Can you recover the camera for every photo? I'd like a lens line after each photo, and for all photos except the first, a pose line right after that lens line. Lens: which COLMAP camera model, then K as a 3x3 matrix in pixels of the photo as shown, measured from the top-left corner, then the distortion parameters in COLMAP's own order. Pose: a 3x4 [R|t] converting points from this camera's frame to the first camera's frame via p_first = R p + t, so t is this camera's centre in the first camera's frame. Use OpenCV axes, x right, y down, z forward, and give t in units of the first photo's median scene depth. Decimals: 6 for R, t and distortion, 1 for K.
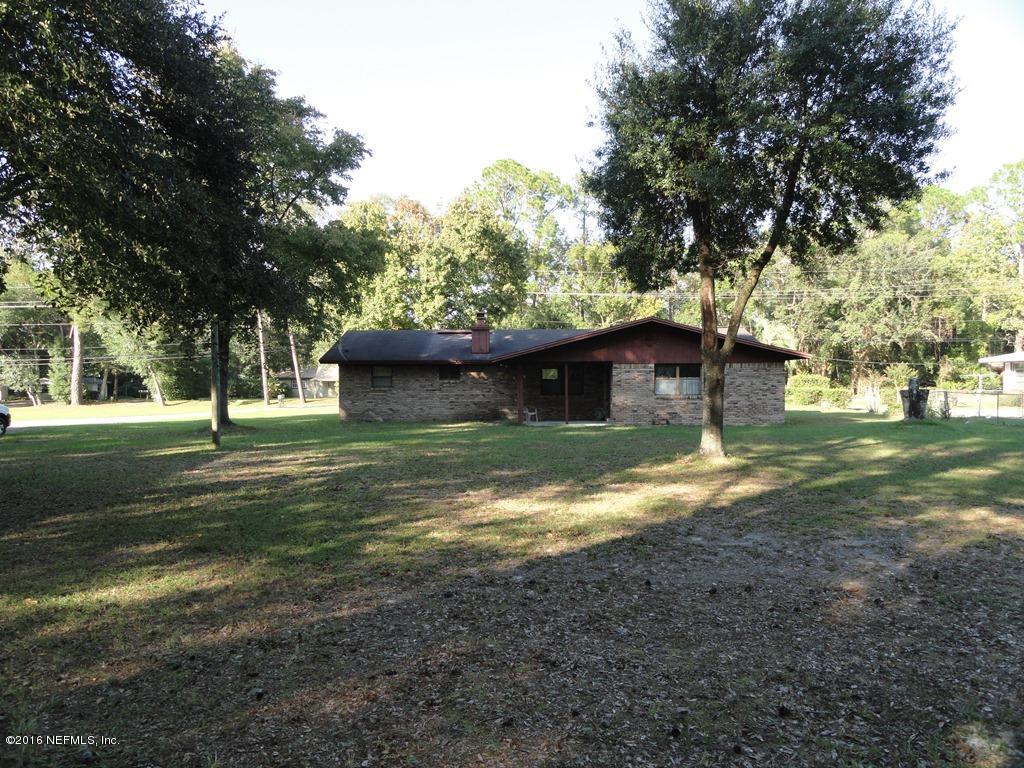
lens RADIAL K [[715.0, 0, 515.2], [0, 715.0, 386.8], [0, 0, 1]] dist [-0.005390, 0.008525]
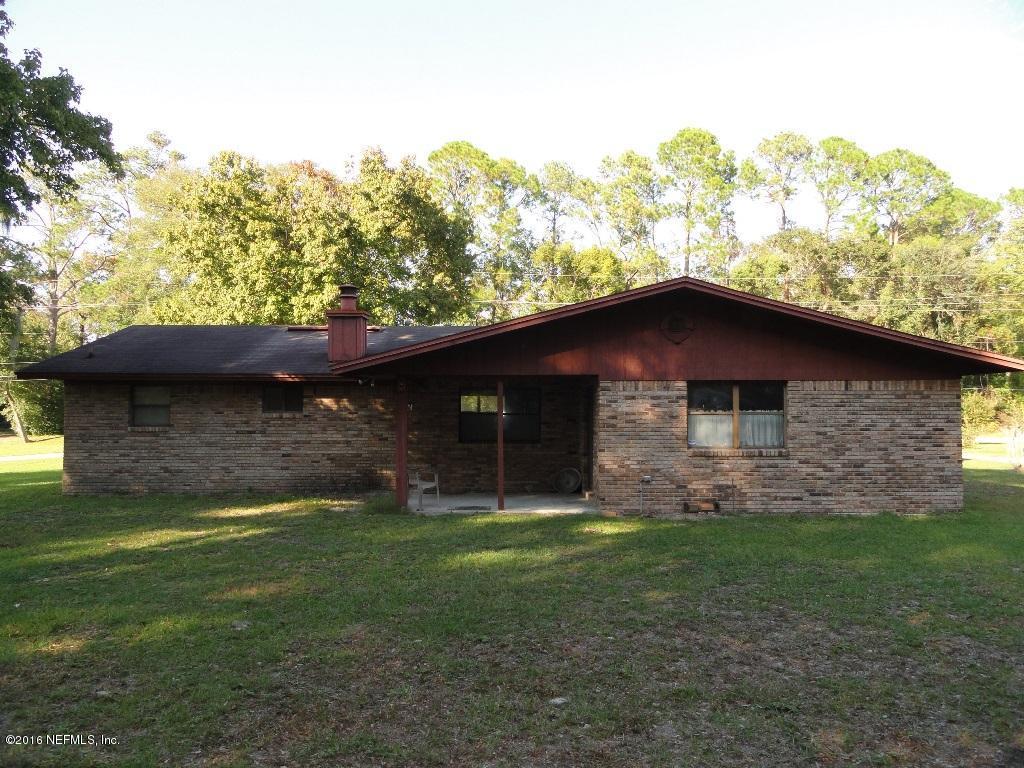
lens RADIAL K [[715.0, 0, 508.7], [0, 715.0, 384.3], [0, 0, 1]] dist [-0.005390, 0.008525]
pose [[0.999600, 0.006510, 0.027522, 0.042099], [-0.005186, 0.998838, -0.047921, -0.004626], [-0.027802, 0.047759, 0.998472, 0.346972]]
